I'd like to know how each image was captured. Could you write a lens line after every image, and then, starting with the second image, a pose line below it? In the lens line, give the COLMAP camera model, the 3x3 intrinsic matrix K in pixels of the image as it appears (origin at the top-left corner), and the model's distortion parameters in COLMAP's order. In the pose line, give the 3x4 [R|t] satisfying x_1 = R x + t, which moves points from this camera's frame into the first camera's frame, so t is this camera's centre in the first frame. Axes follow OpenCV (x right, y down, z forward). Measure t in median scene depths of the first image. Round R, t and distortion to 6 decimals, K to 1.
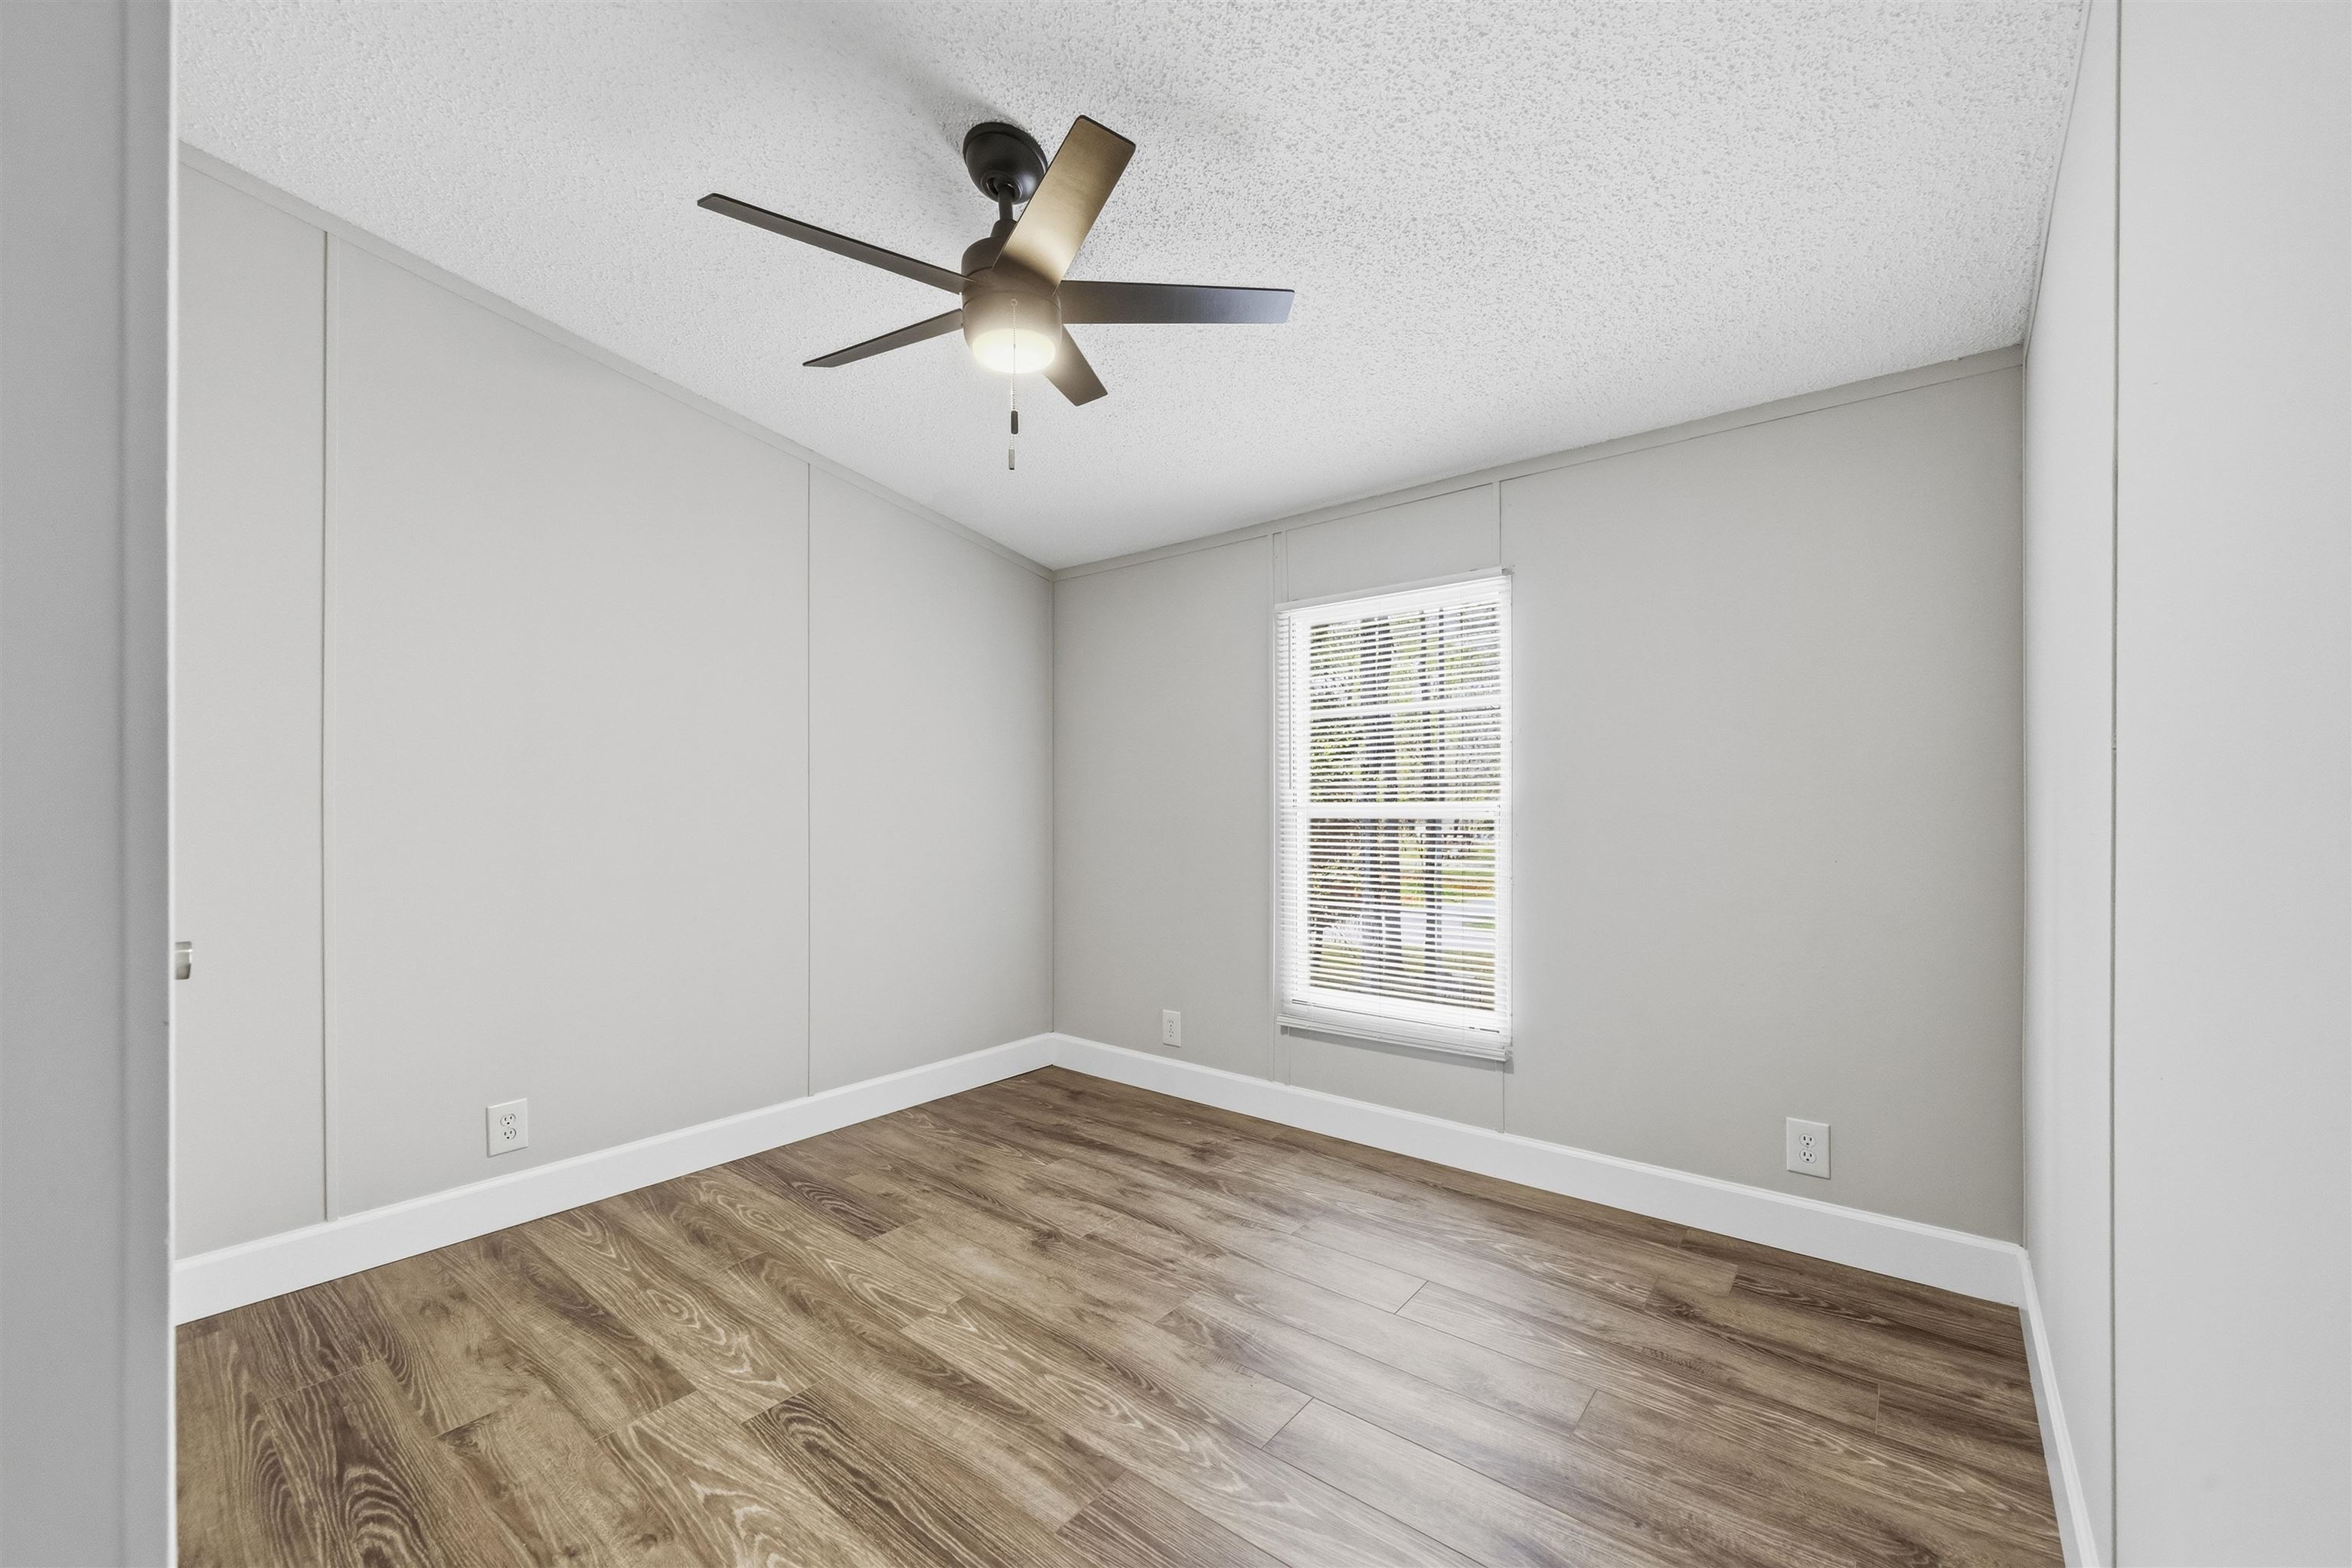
lens RADIAL K [[886.4, 0, 1177.2], [0, 886.4, 797.6], [0, 0, 1]] dist [0.000469, 0.000067]
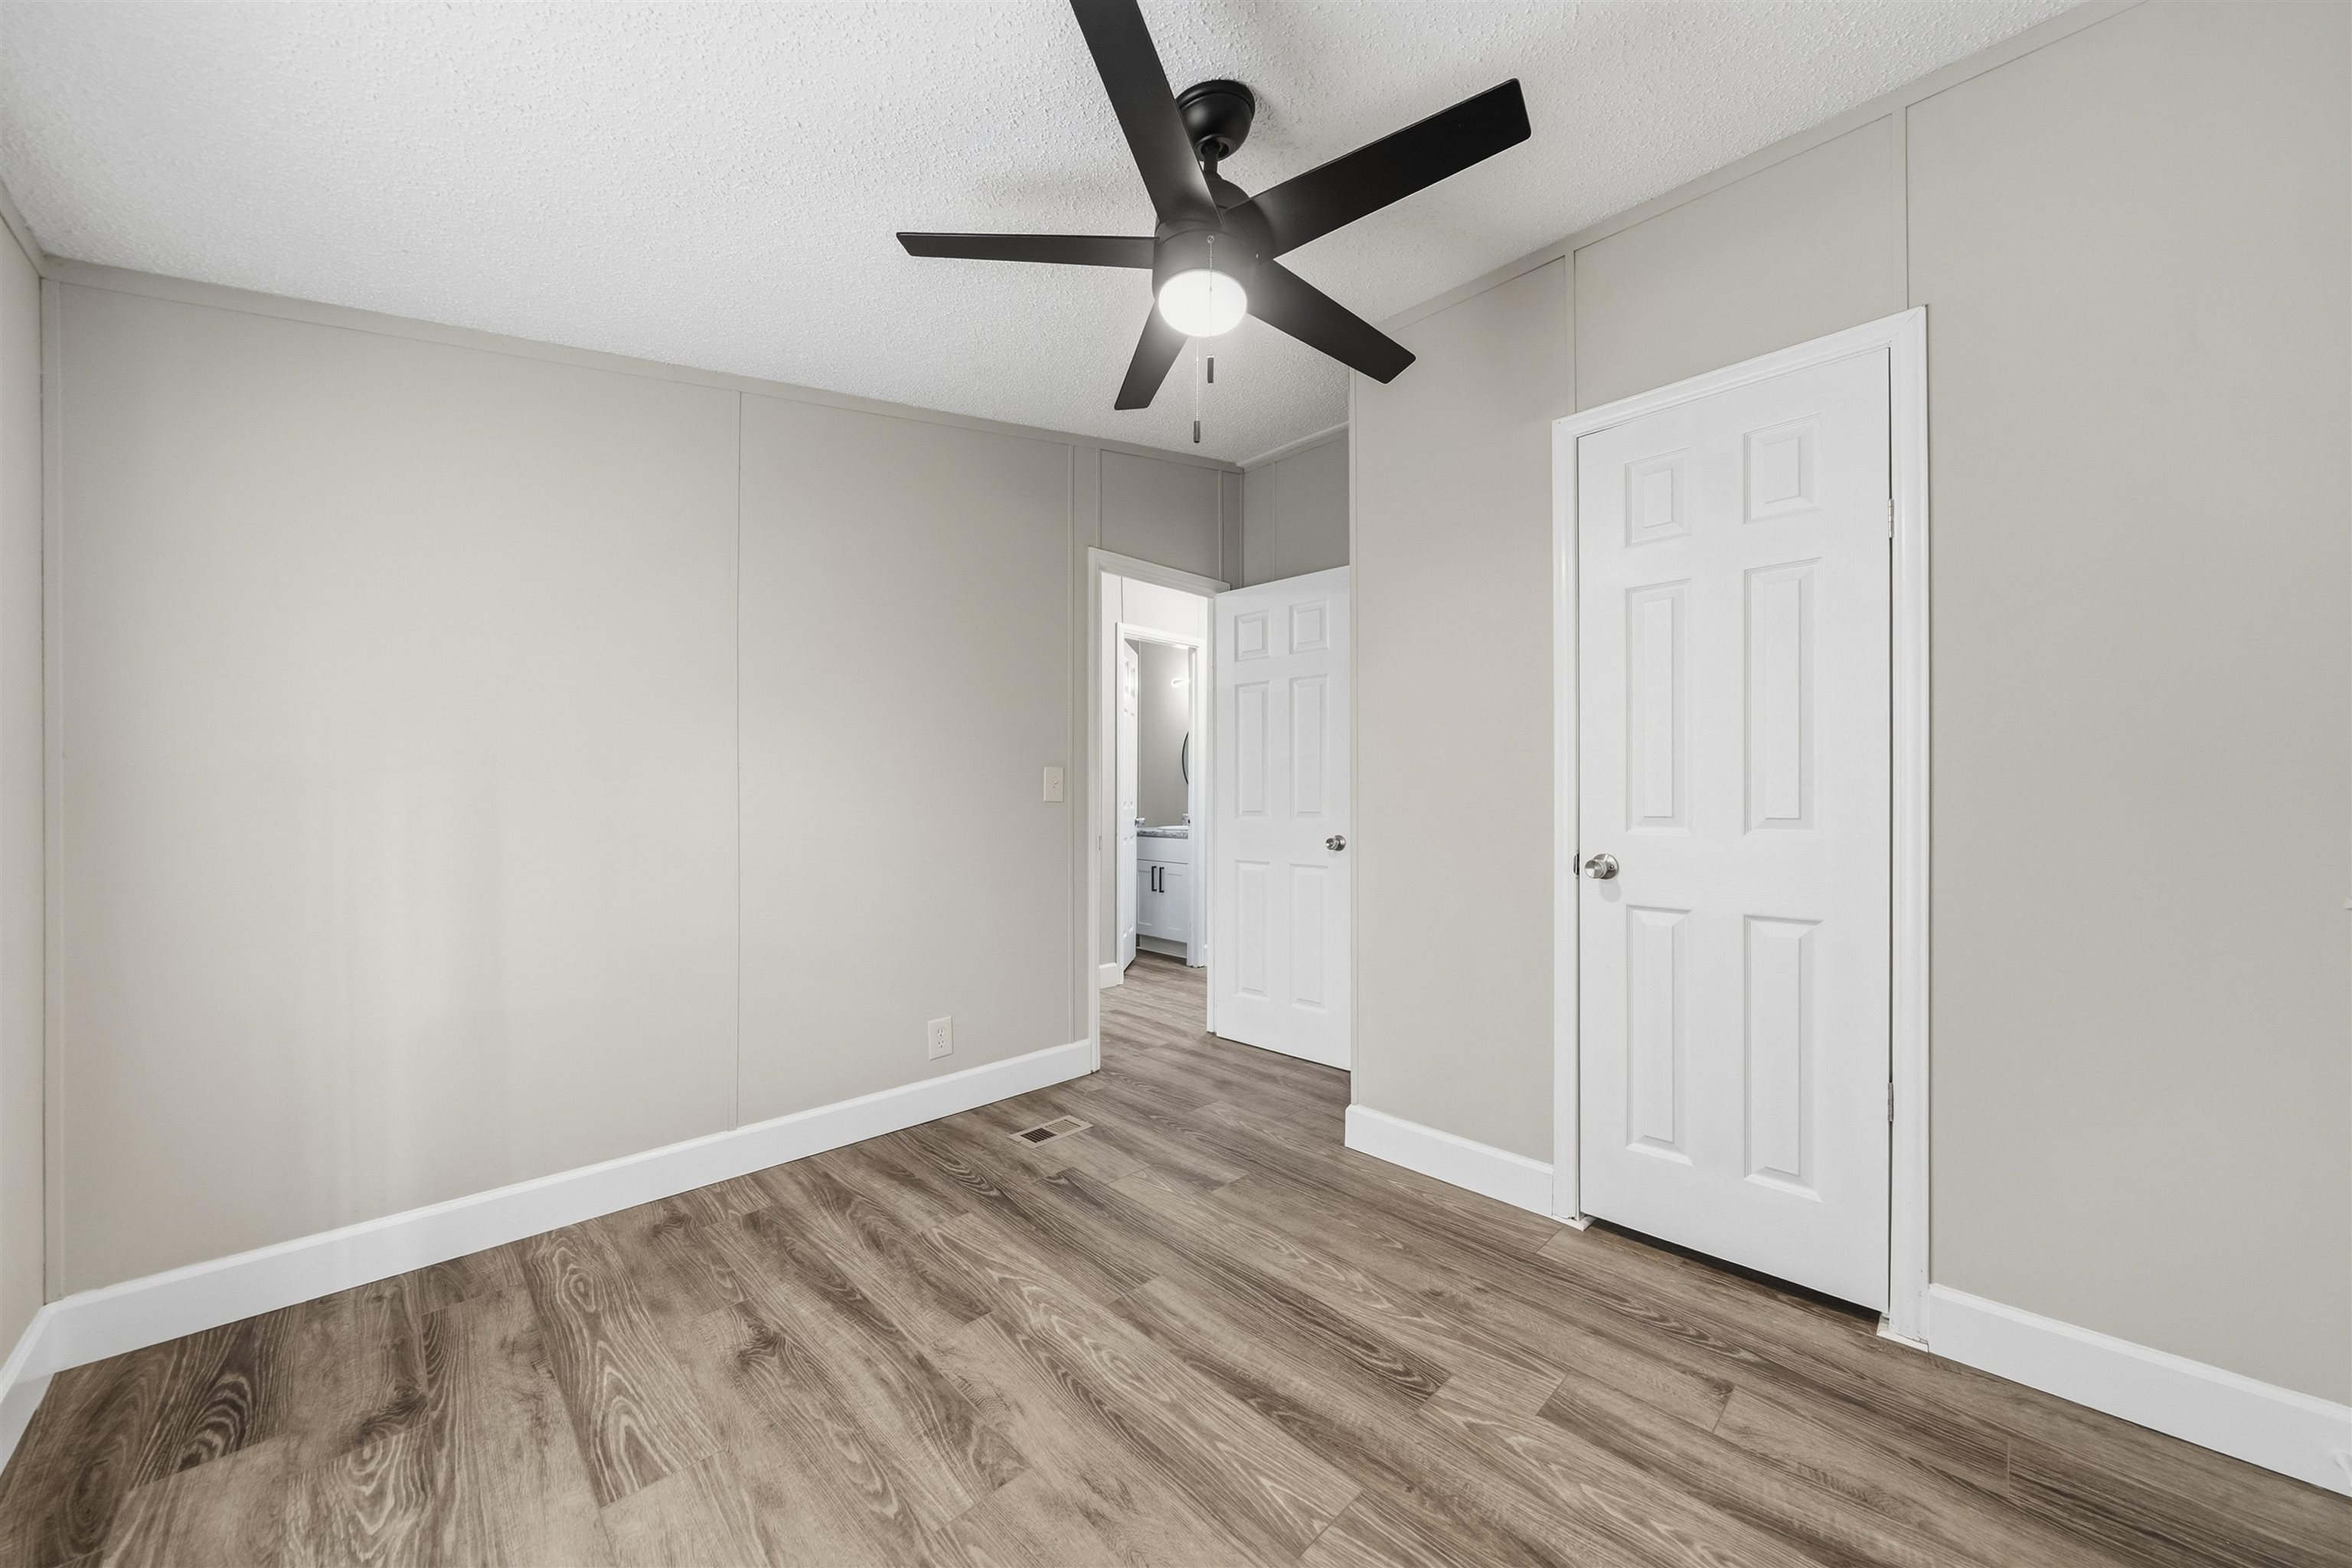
lens RADIAL K [[820.3, 0, 1174.6], [0, 820.3, 789.9], [0, 0, 1]] dist [-0.000146, -0.000023]
pose [[-0.992019, 0.000984, 0.126089, -0.270394], [-0.000137, 0.999961, -0.008881, 0.016161], [-0.126092, -0.008828, -0.991979, 1.909654]]
